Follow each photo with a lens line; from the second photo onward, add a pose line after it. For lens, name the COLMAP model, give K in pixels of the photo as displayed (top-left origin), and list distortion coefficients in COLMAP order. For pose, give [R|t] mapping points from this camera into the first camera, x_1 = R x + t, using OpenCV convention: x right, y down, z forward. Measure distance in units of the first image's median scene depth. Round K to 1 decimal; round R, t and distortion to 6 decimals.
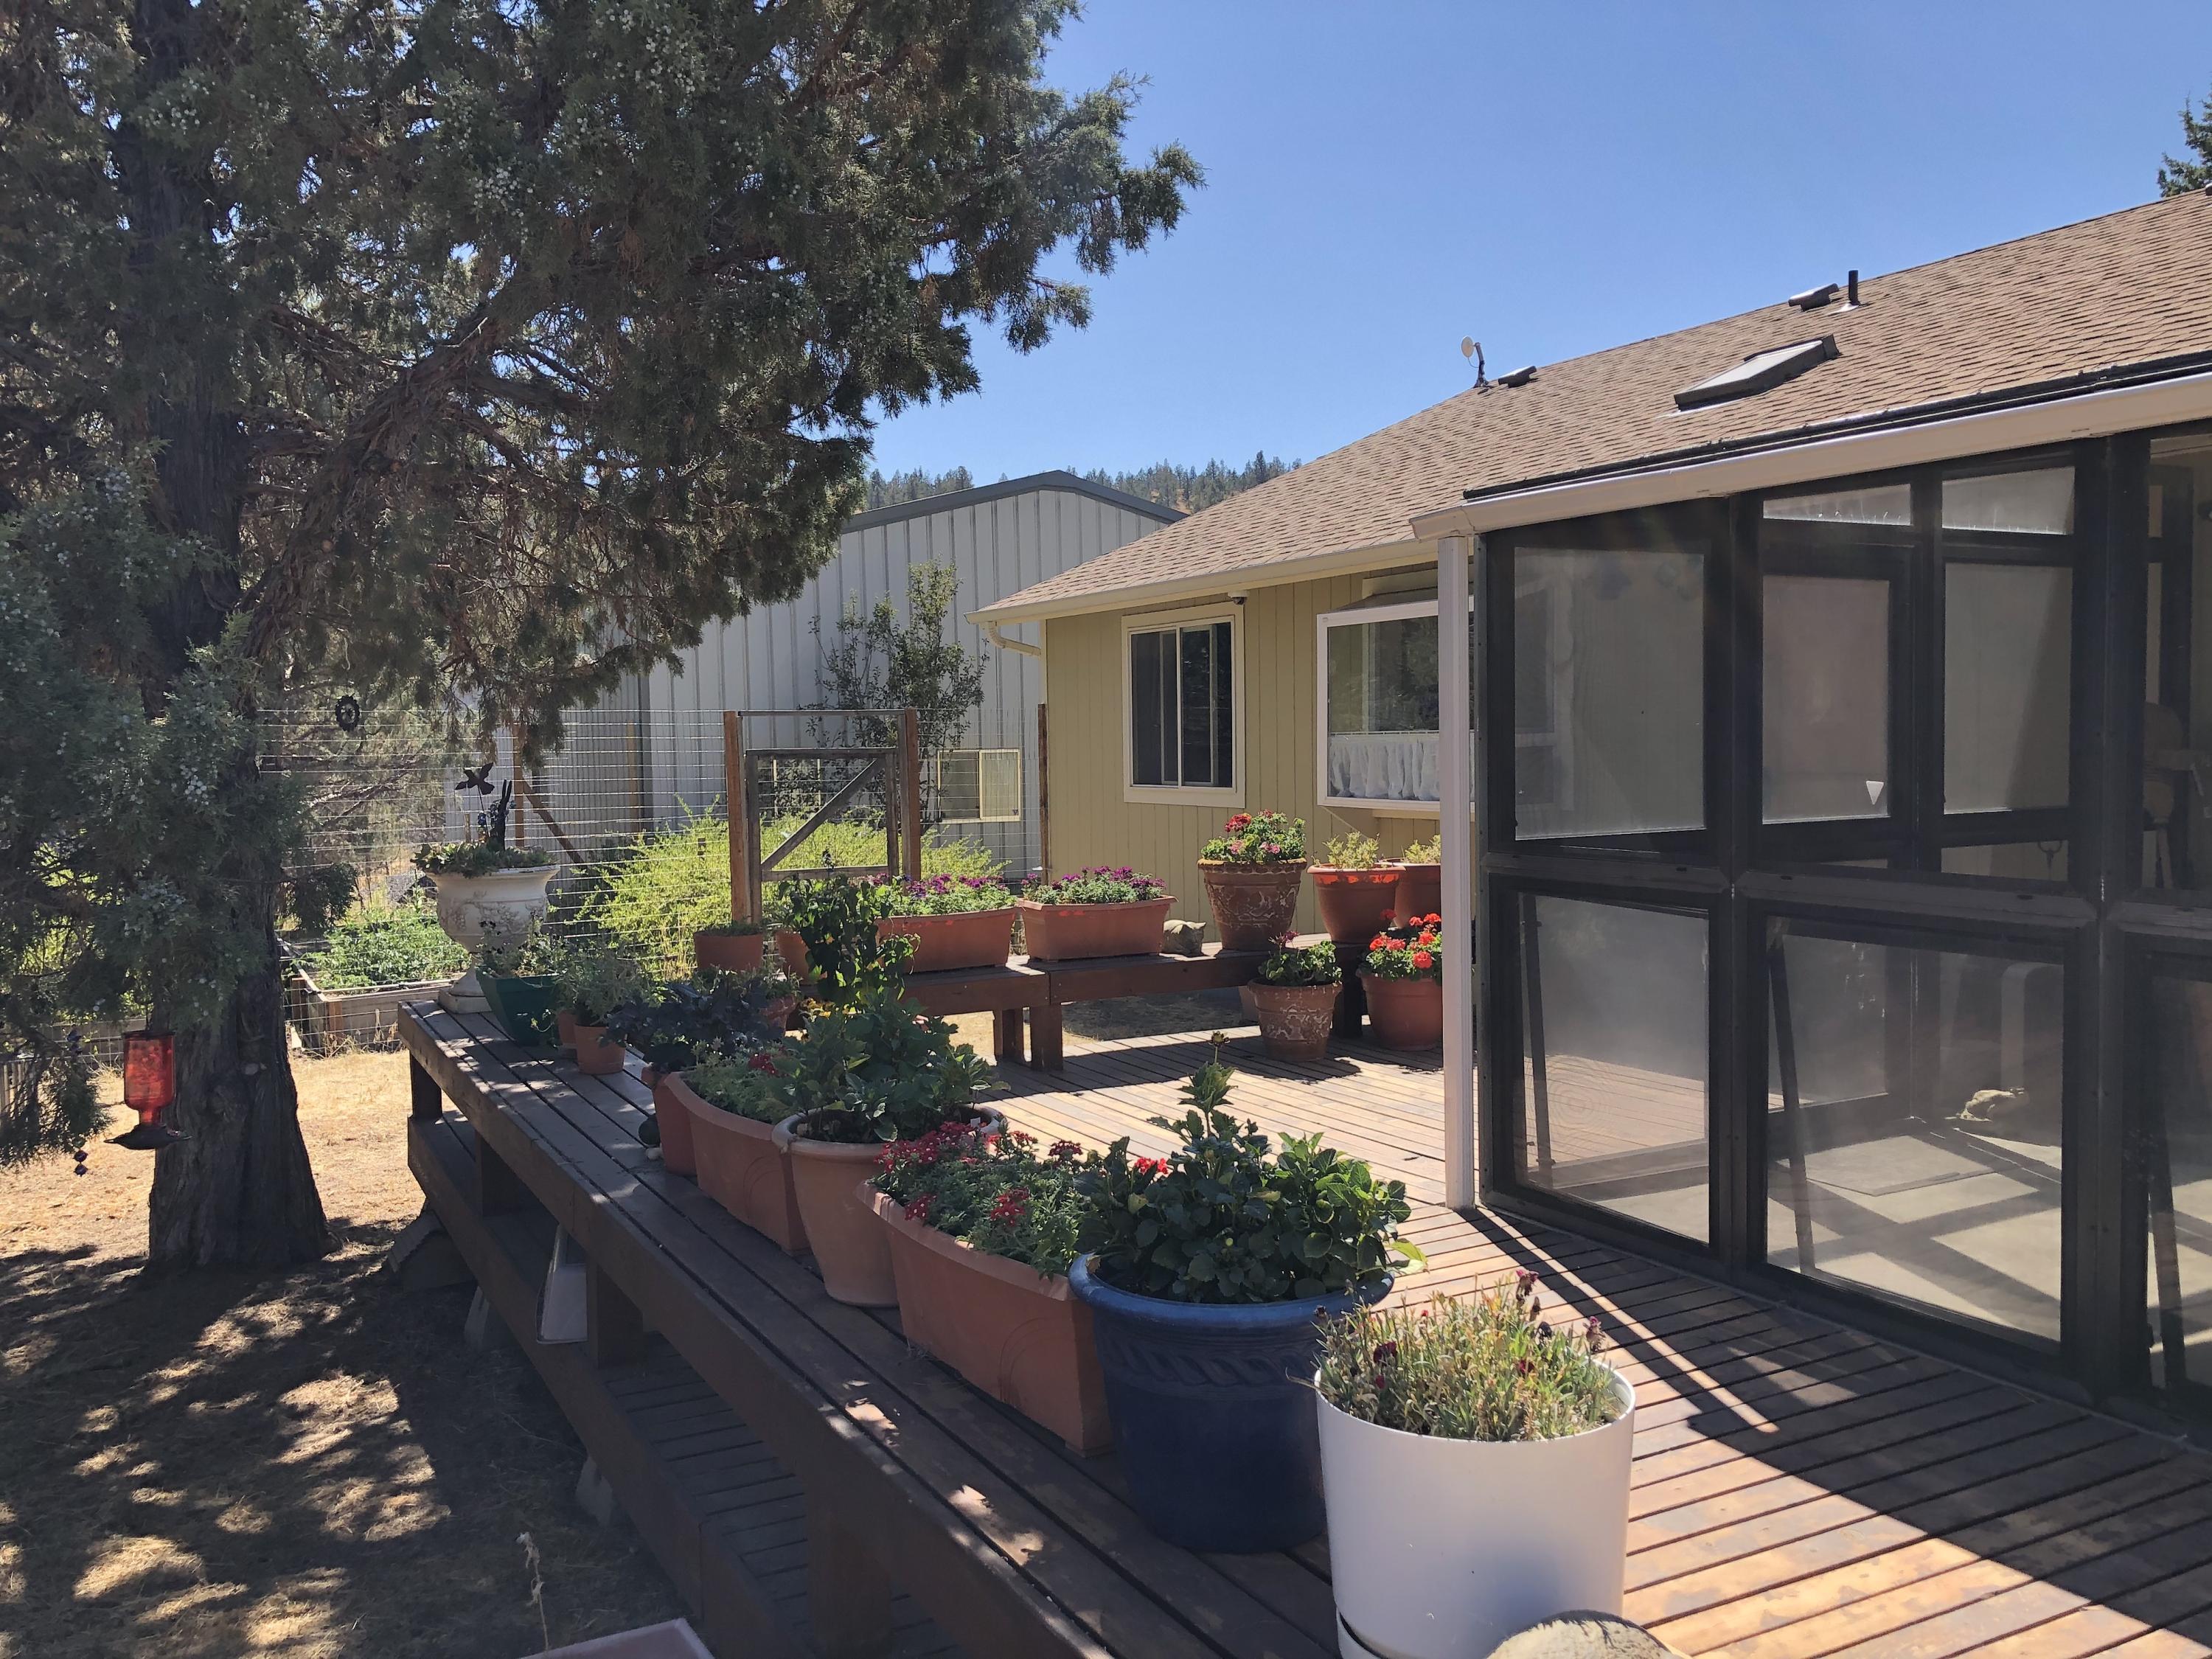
lens RADIAL K [[1808.0, 0, 1095.0], [0, 1808.0, 821.3], [0, 0, 1]] dist [0.092478, -0.140116]
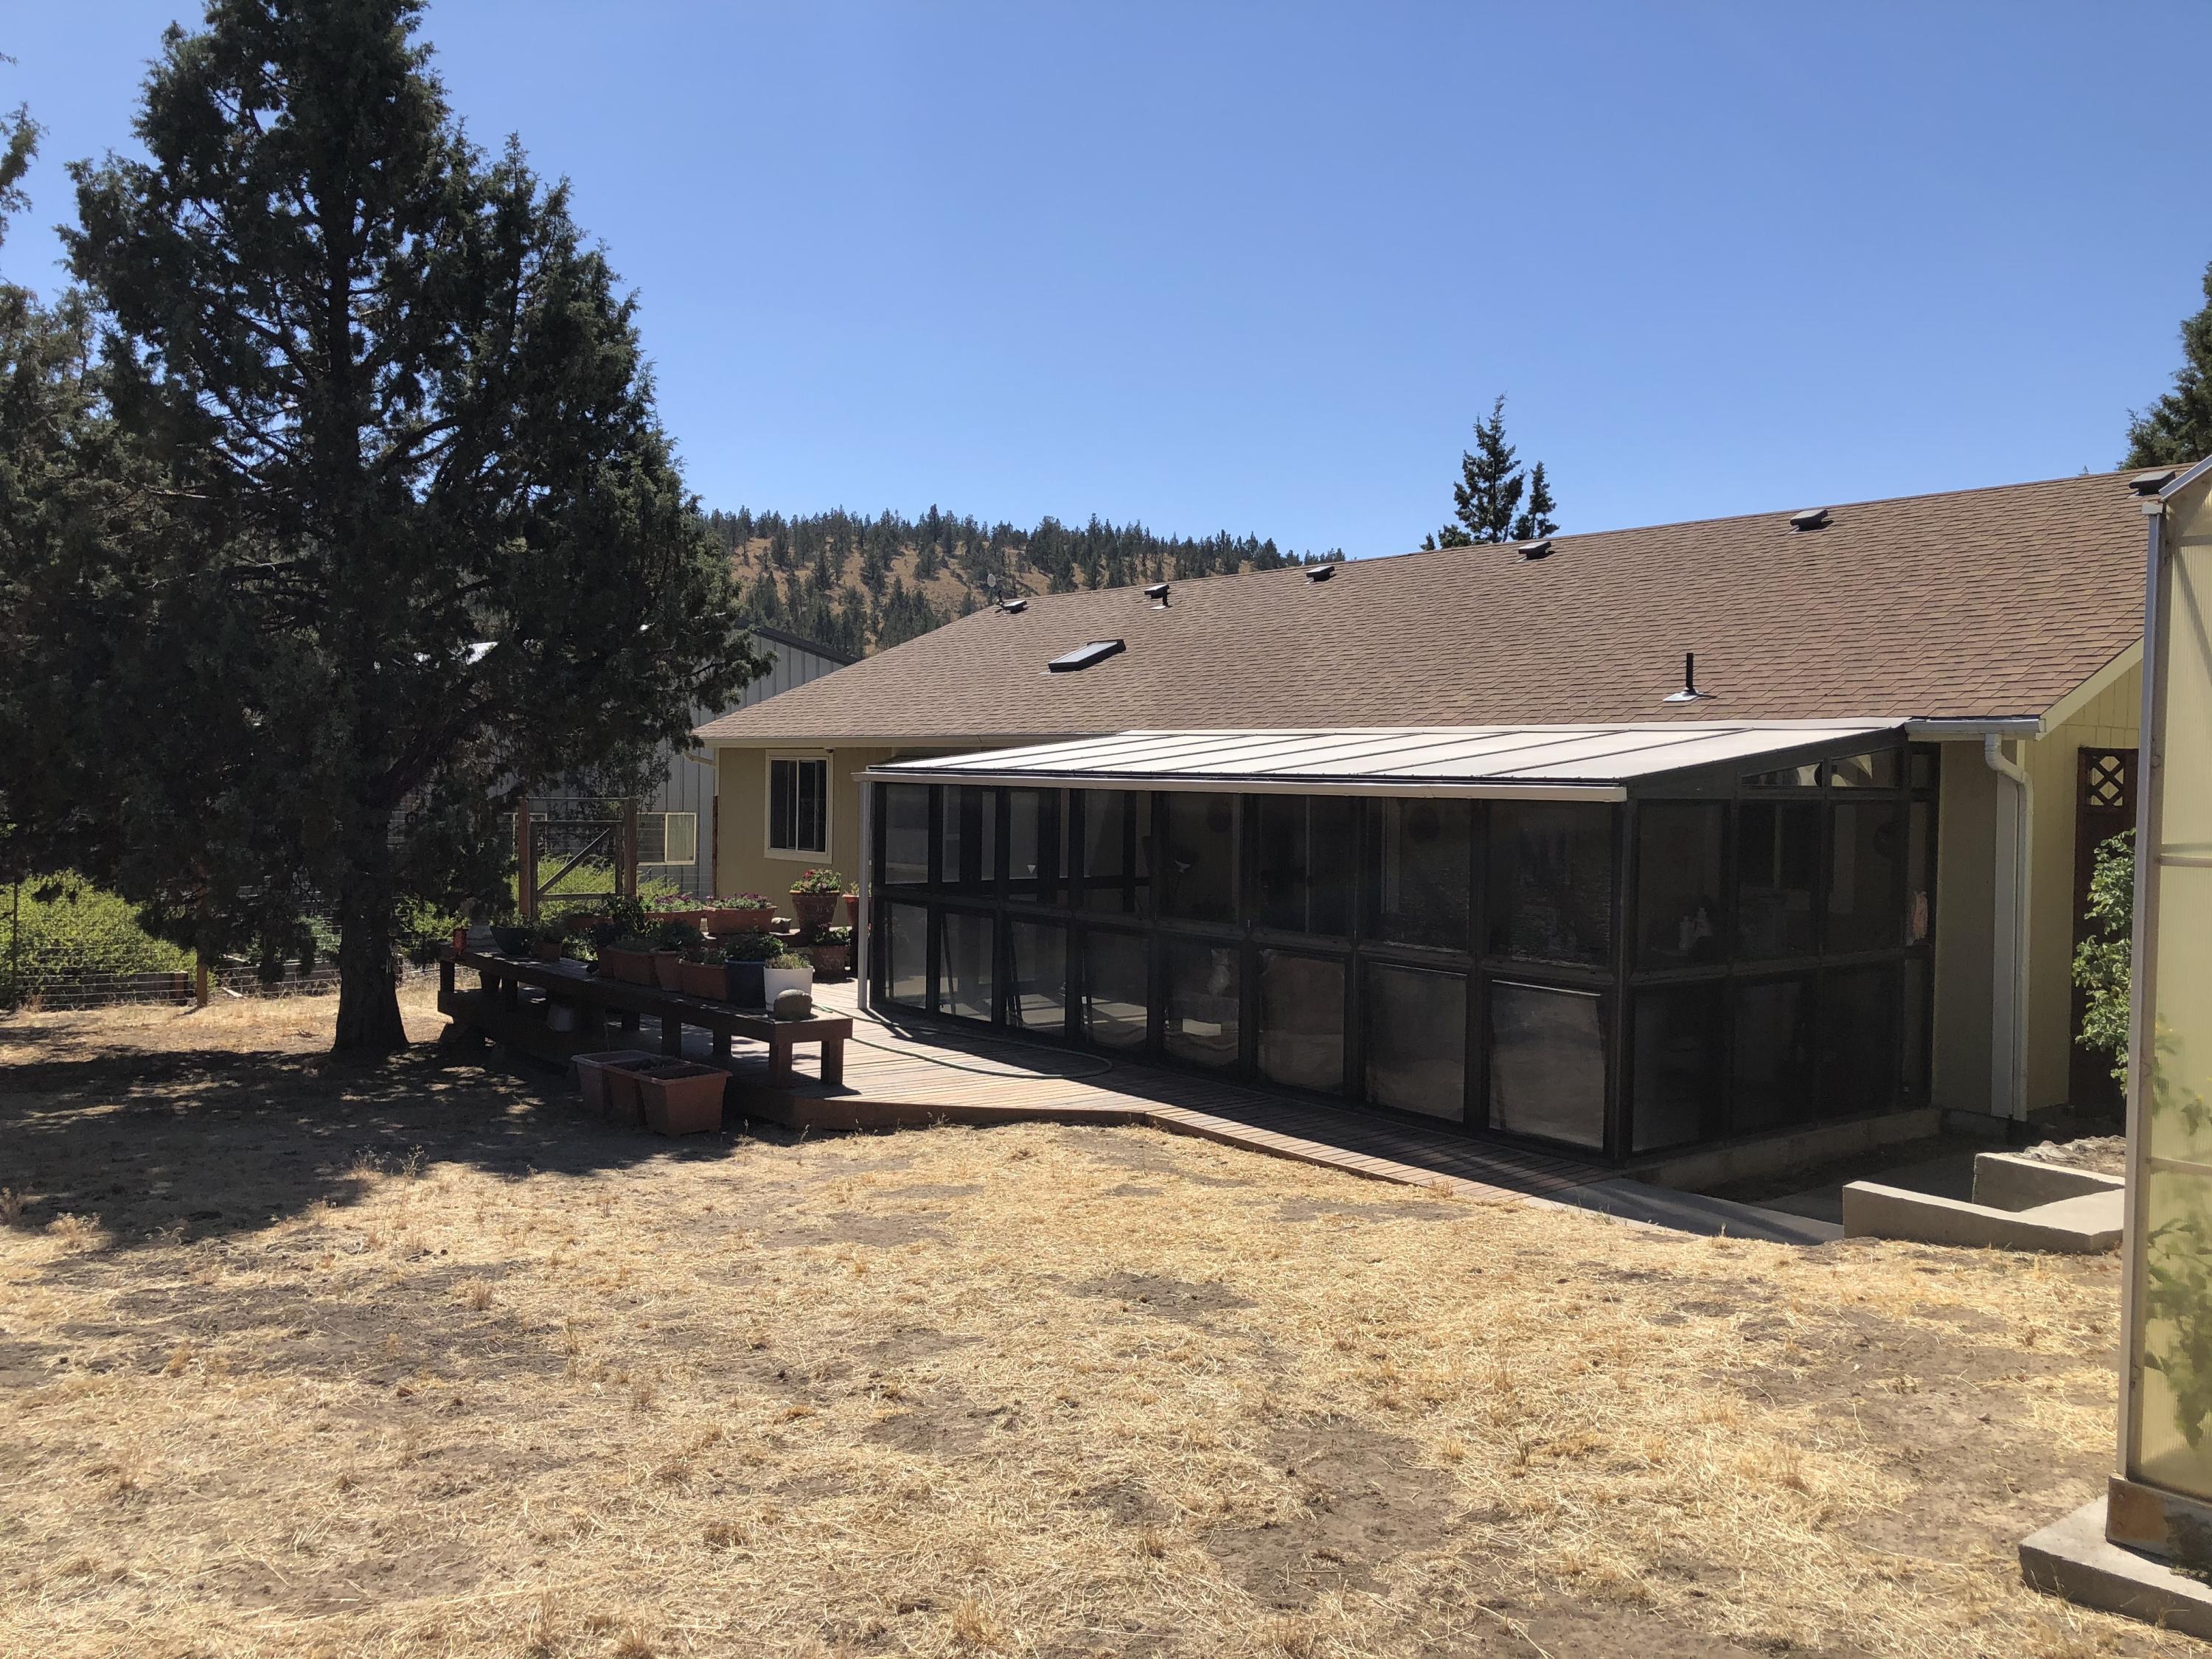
lens RADIAL K [[1808.0, 0, 1095.0], [0, 1808.0, 821.3], [0, 0, 1]] dist [0.092478, -0.140116]
pose [[0.983239, 0.027027, 0.180308, 0.015123], [-0.022699, 0.999404, -0.026026, -0.008949], [-0.180903, 0.021497, 0.983266, -0.794616]]
